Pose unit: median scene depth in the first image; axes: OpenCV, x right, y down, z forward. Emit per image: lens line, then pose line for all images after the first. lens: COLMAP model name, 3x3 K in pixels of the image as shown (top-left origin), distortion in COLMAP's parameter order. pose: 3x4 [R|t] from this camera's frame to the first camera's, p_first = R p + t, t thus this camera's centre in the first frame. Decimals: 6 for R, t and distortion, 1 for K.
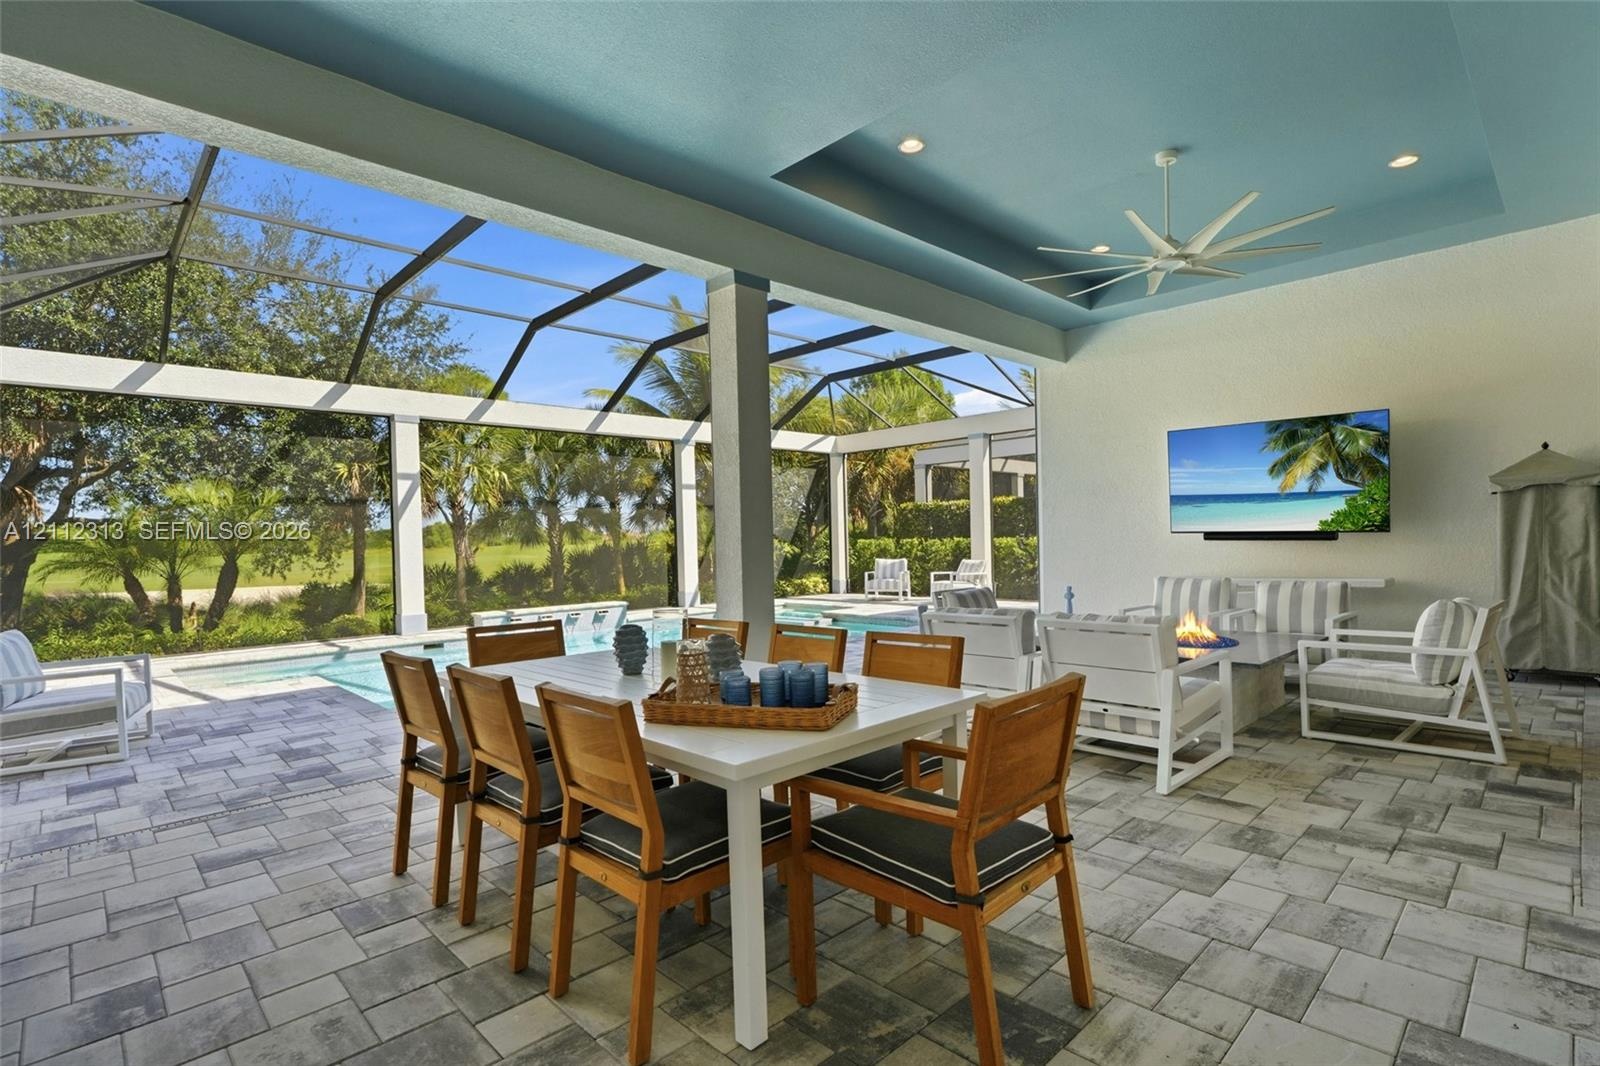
lens RADIAL K [[735.6, 0, 806.8], [0, 735.6, 531.2], [0, 0, 1]] dist [0.002399, 0.001187]
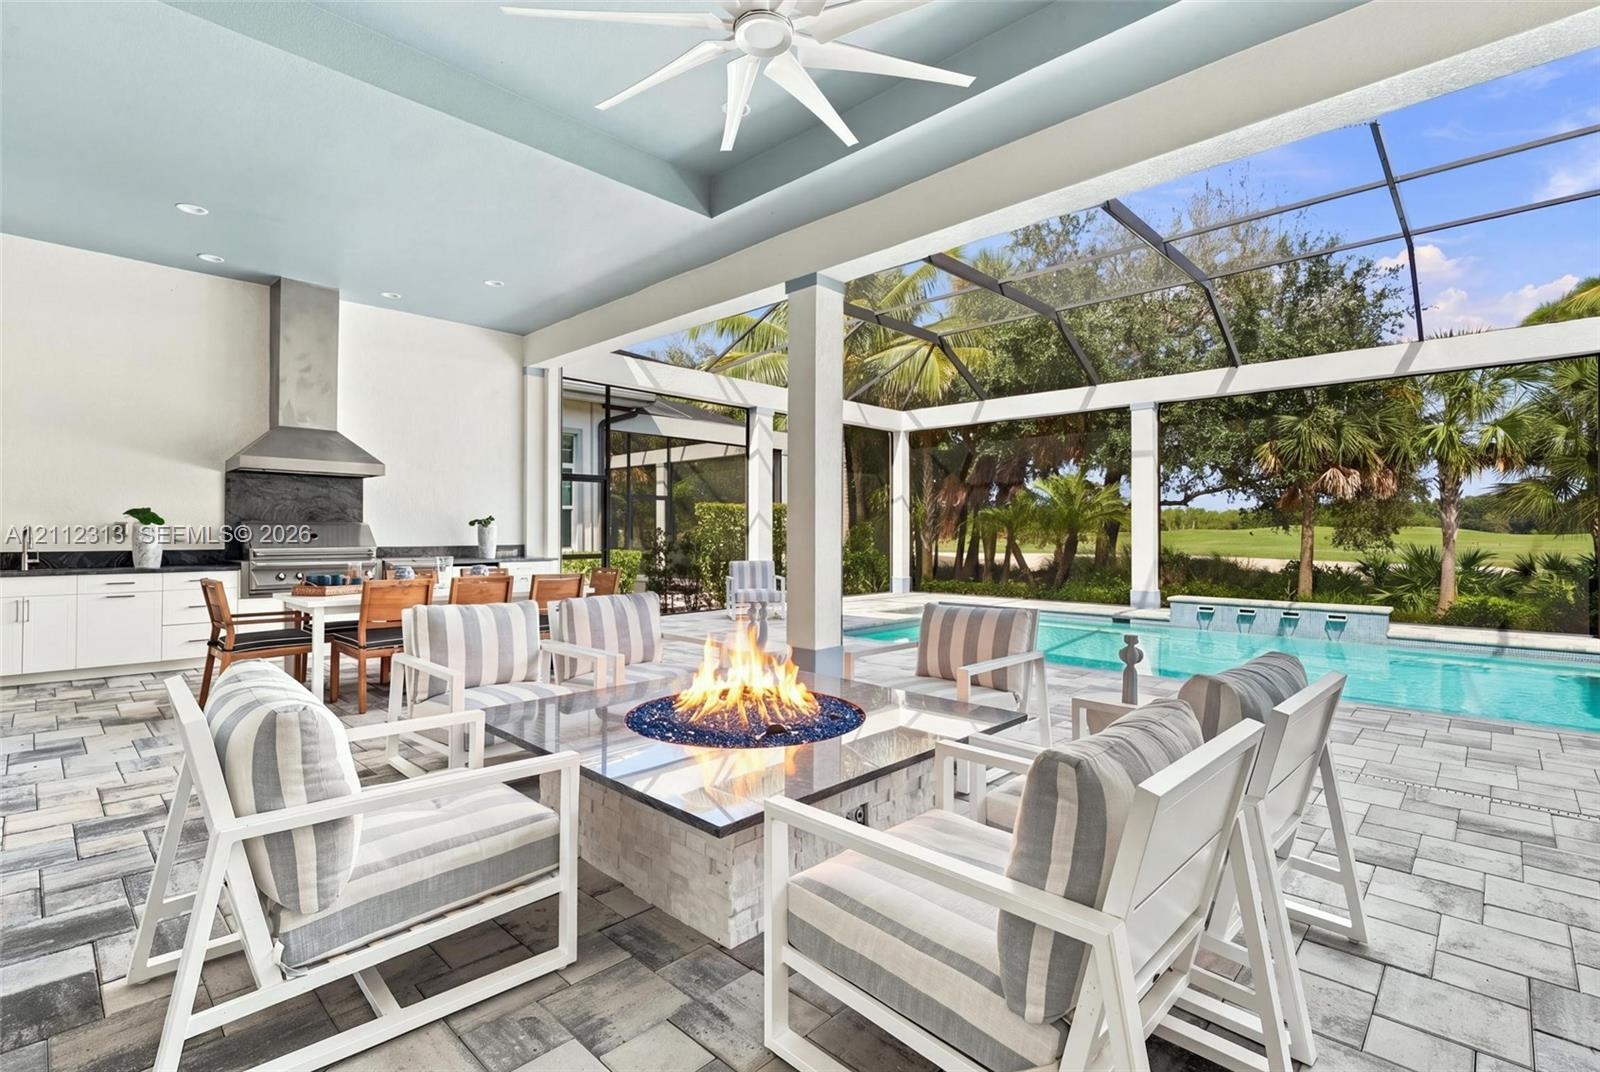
lens RADIAL K [[735.6, 0, 806.8], [0, 735.6, 534.2], [0, 0, 1]] dist [0.002399, 0.001187]
pose [[0.052788, 0.020965, -0.998386, 0.660340], [0.007591, 0.999742, 0.021395, 0.004558], [0.998577, -0.008708, 0.052615, 0.647578]]
